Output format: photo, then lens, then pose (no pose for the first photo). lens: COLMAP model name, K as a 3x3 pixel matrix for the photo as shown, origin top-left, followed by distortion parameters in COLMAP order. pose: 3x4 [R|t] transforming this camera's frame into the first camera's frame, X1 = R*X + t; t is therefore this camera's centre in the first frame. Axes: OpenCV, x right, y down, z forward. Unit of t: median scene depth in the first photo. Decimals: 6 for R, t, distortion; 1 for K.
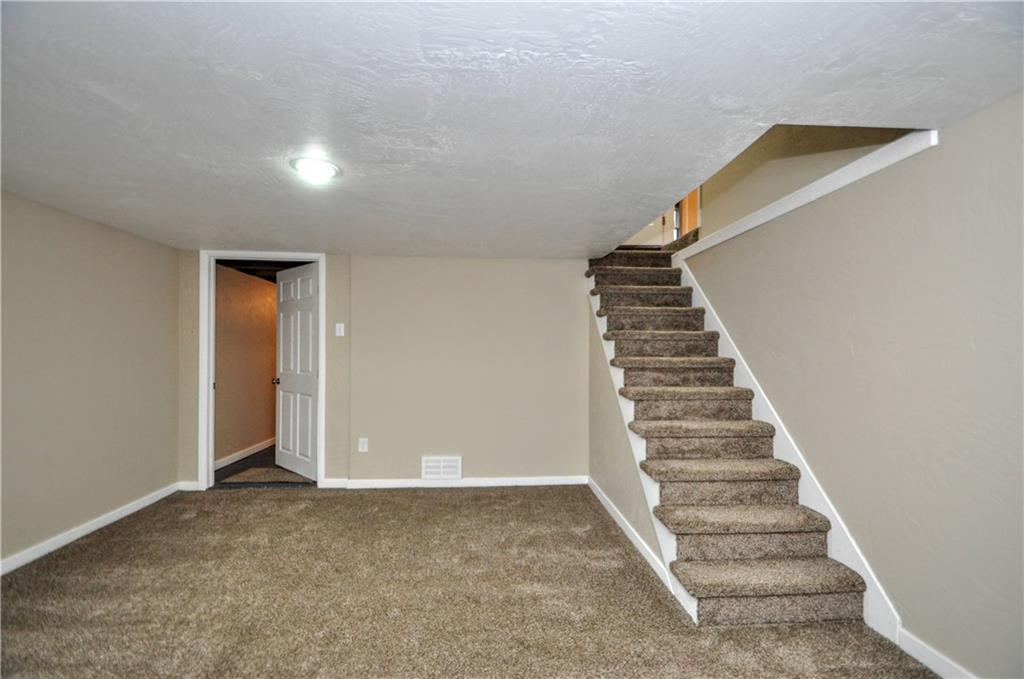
lens RADIAL K [[448.1, 0, 513.0], [0, 448.1, 344.7], [0, 0, 1]] dist [-0.003033, -0.001253]
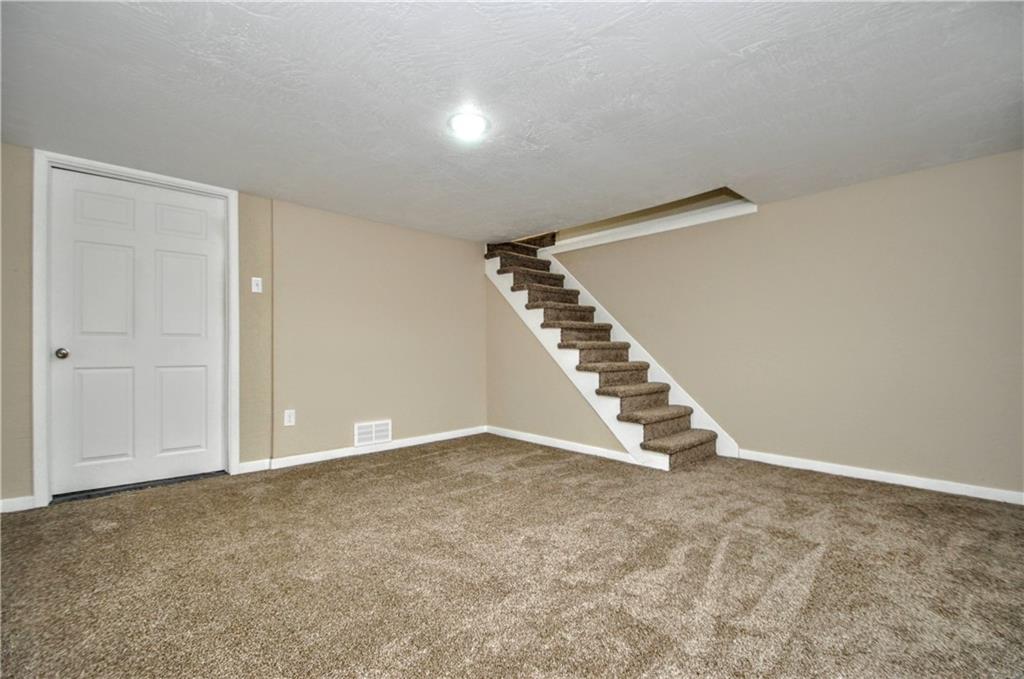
lens RADIAL K [[448.1, 0, 507.8], [0, 448.1, 340.2], [0, 0, 1]] dist [-0.003033, -0.001253]
pose [[0.772540, 0.007488, 0.634922, -0.584826], [-0.003707, 0.999967, -0.007283, 0.079474], [-0.634955, 0.003273, 0.772542, 0.047597]]
